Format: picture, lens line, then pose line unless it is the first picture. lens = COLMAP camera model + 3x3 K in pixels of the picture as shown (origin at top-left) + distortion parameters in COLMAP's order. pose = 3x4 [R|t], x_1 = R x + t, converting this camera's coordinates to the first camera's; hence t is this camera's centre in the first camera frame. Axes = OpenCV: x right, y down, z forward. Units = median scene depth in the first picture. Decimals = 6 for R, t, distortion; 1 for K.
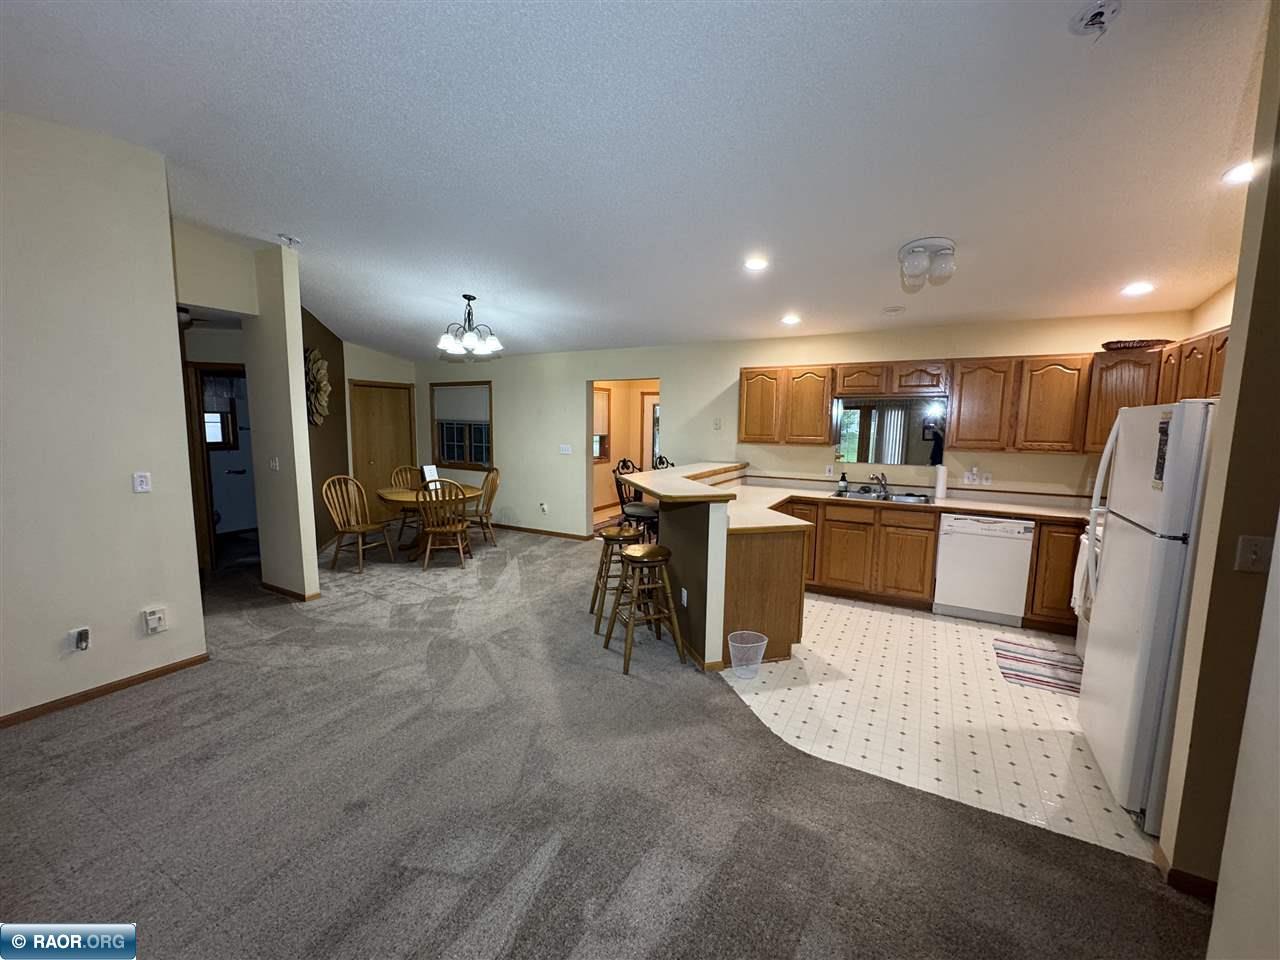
lens RADIAL K [[512.1, 0, 640.2], [0, 512.1, 481.2], [0, 0, 1]] dist [-0.003011, -0.000310]
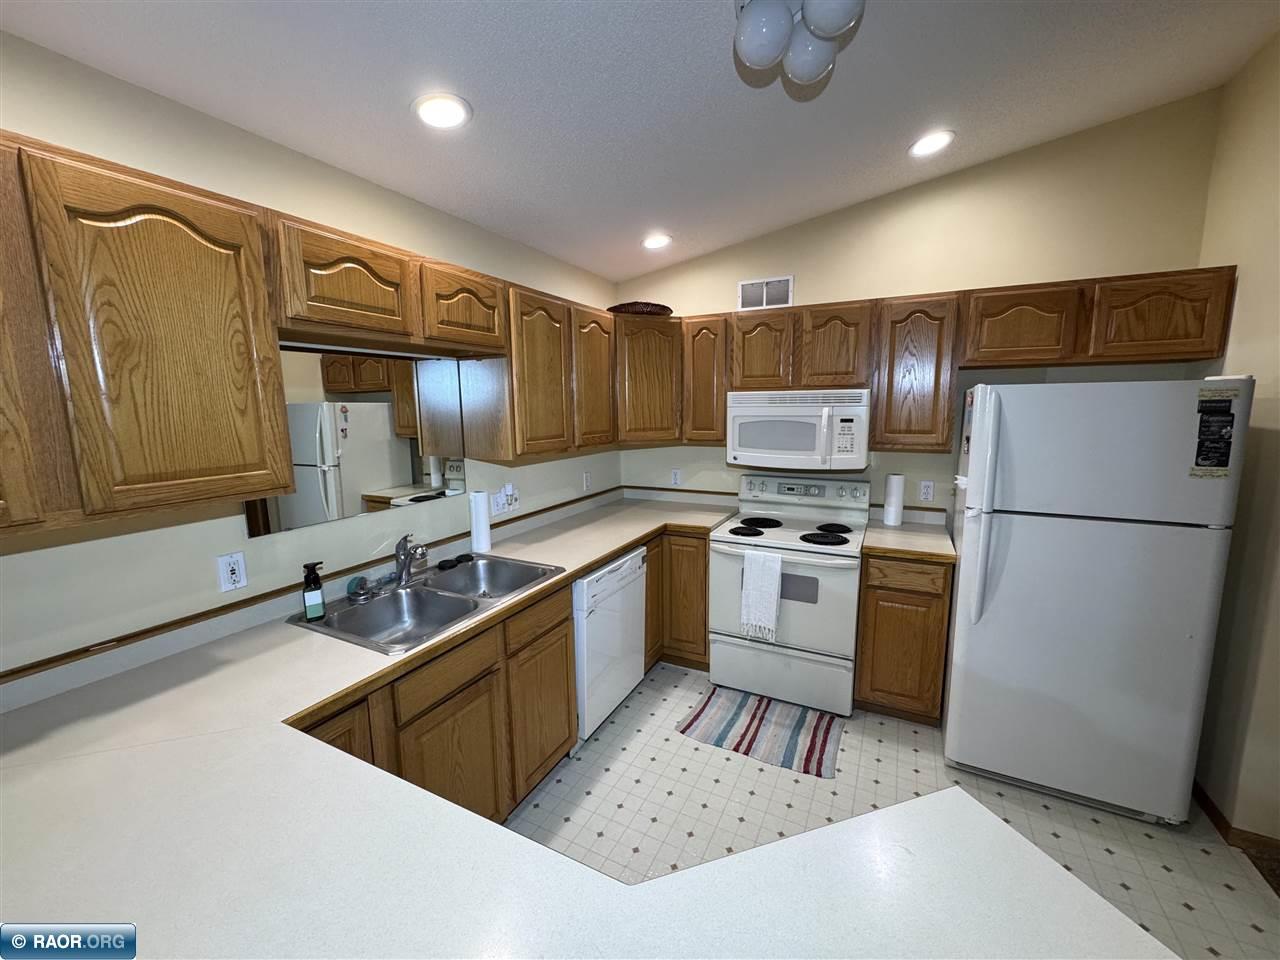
lens RADIAL K [[512.1, 0, 640.2], [0, 512.1, 478.7], [0, 0, 1]] dist [-0.003011, -0.000310]
pose [[-0.031289, -0.154008, 0.987574, 0.075732], [0.127985, 0.979307, 0.156774, -0.105319], [-0.991282, 0.131299, -0.010931, 0.859975]]
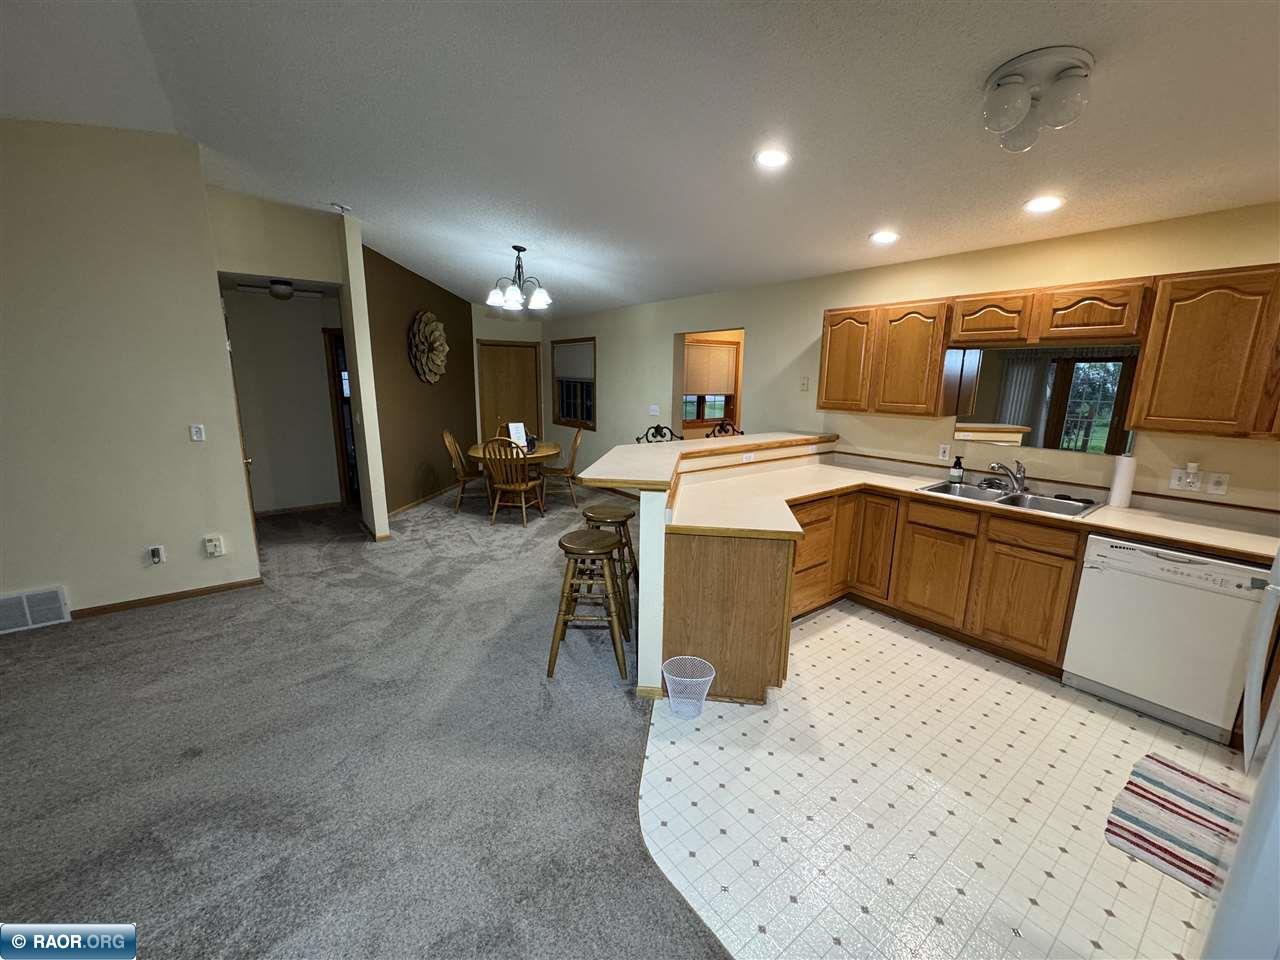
lens RADIAL K [[512.1, 0, 640.2], [0, 512.1, 482.7], [0, 0, 1]] dist [-0.003011, -0.000310]
pose [[0.915480, 0.082051, -0.393908, 0.304778], [-0.047680, 0.994211, 0.096282, -0.030166], [0.399528, -0.069363, 0.914093, 0.205050]]
